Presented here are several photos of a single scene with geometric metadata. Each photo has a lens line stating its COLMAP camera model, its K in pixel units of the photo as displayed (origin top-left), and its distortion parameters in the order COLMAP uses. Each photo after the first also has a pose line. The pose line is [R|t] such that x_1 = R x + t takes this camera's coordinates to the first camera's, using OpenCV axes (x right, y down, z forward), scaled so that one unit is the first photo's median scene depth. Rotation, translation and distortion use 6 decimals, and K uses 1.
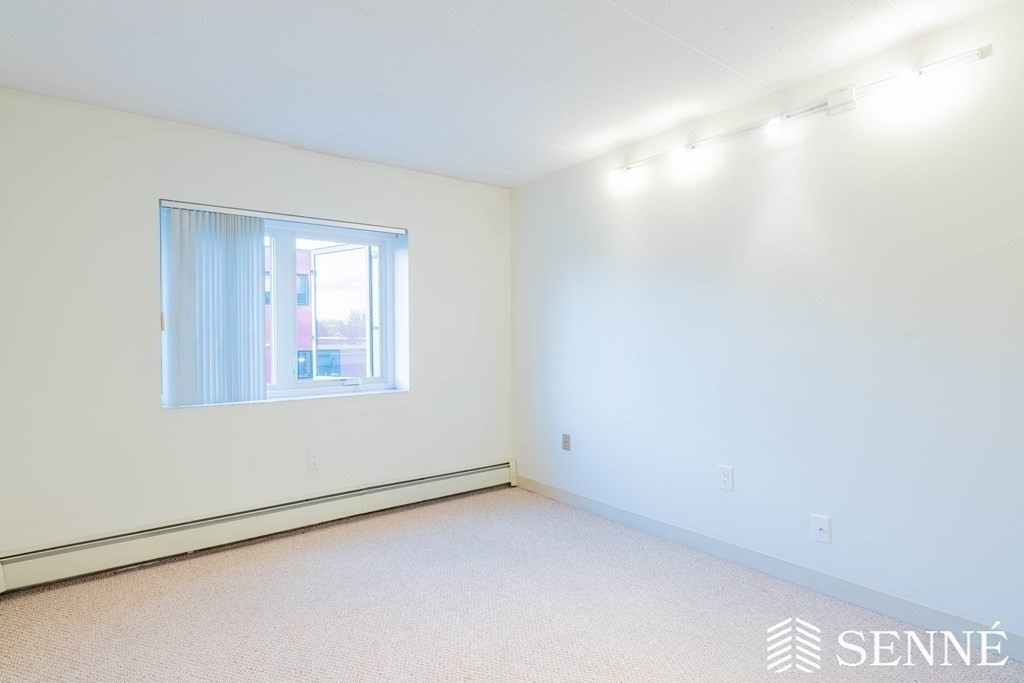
lens RADIAL K [[531.1, 0, 512.0], [0, 531.1, 341.5], [0, 0, 1]] dist [-0.005505, 0.000333]
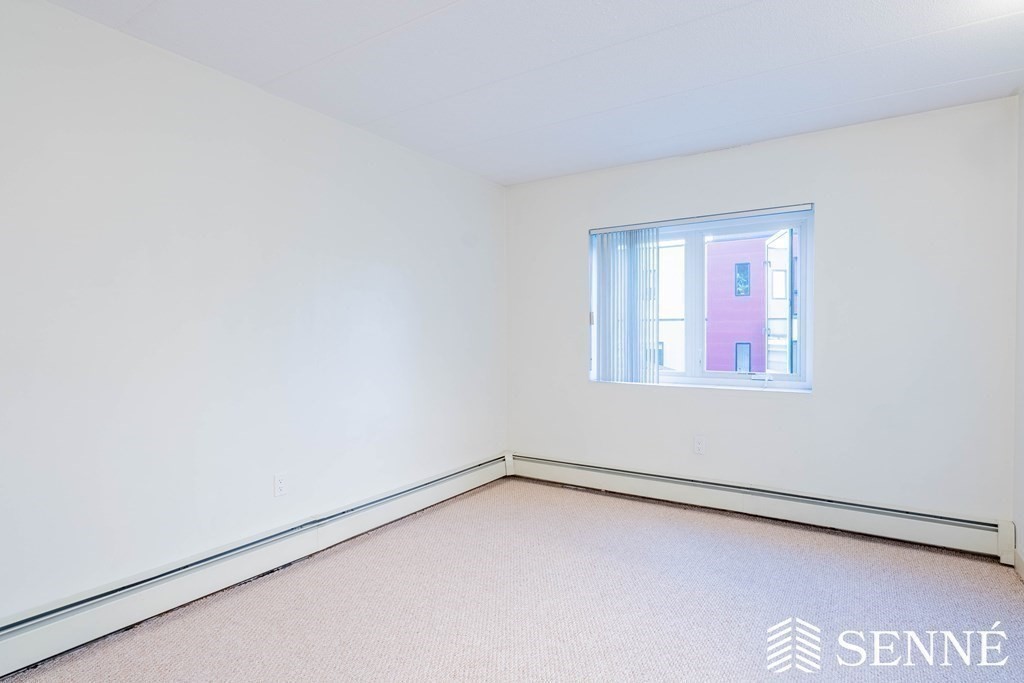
lens RADIAL K [[531.1, 0, 512.0], [0, 531.1, 341.5], [0, 0, 1]] dist [-0.005505, 0.000333]
pose [[0.336831, 0.024309, -0.941251, 0.507588], [-0.006177, 0.999702, 0.023608, -0.007567], [0.941545, -0.002138, 0.336881, 0.297128]]
